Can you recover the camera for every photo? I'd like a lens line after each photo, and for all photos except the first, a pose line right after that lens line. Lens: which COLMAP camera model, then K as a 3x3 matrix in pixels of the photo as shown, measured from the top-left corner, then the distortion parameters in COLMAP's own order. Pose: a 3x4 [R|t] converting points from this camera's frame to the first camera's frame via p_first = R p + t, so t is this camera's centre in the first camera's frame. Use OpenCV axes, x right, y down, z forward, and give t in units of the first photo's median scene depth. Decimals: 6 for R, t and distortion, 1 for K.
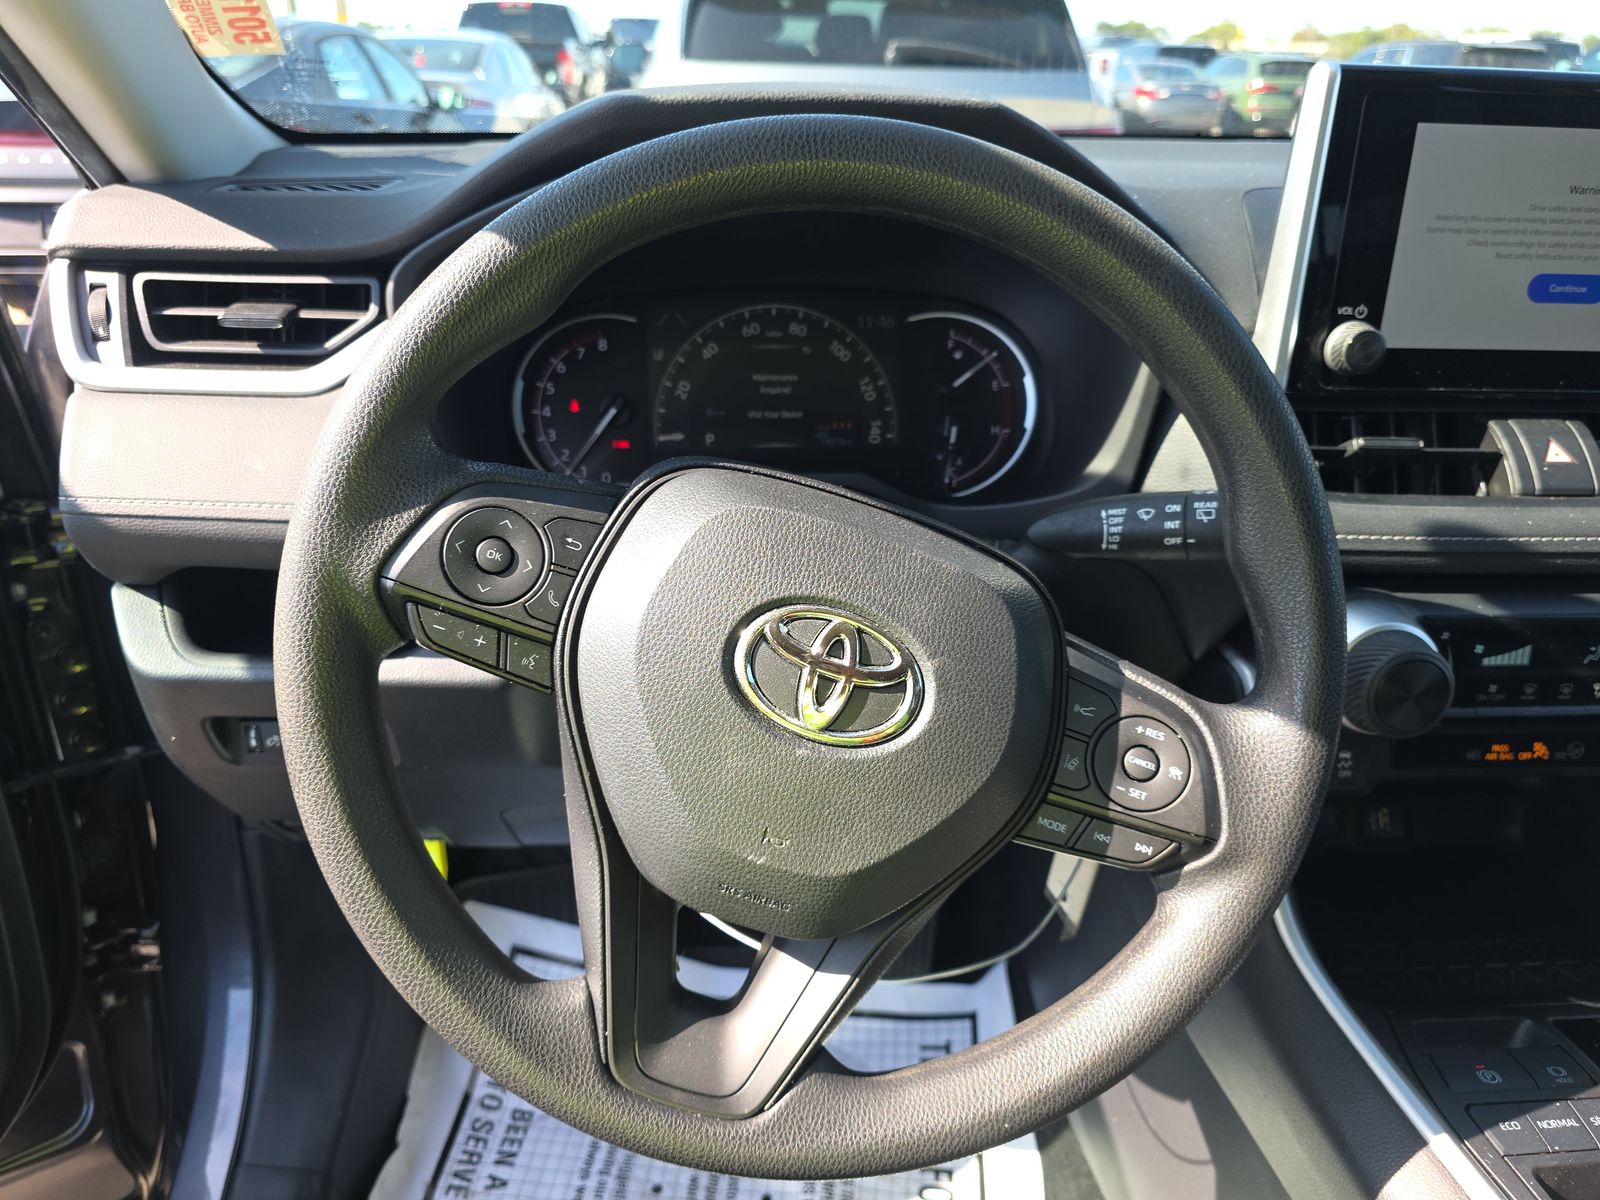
lens RADIAL K [[1085.2, 0, 797.1], [0, 1085.2, 598.9], [0, 0, 1]] dist [-0.020466, -0.021430]
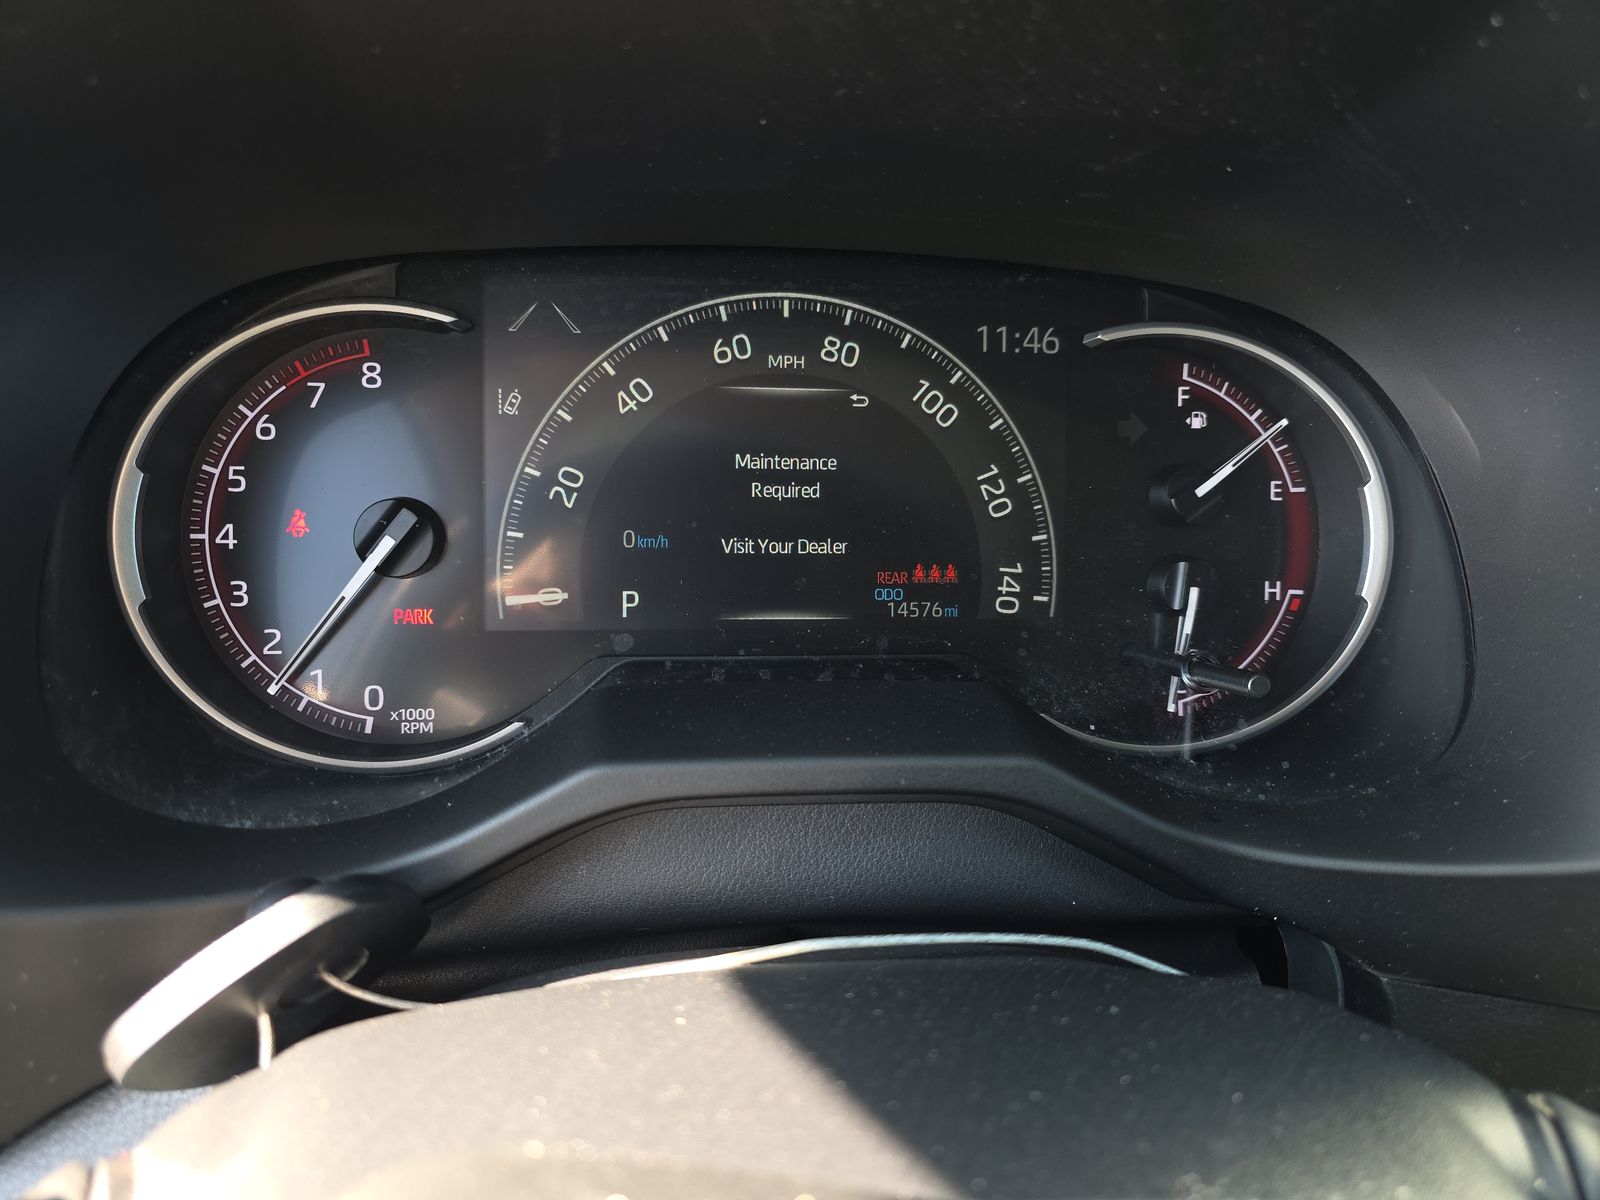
lens RADIAL K [[1085.2, 0, 802.1], [0, 1085.2, 591.8], [0, 0, 1]] dist [-0.020466, -0.021430]
pose [[0.997556, 0.017835, 0.067561, -0.041906], [-0.017702, 0.999840, -0.002569, -0.151801], [-0.067596, 0.001367, 0.997712, 0.571117]]
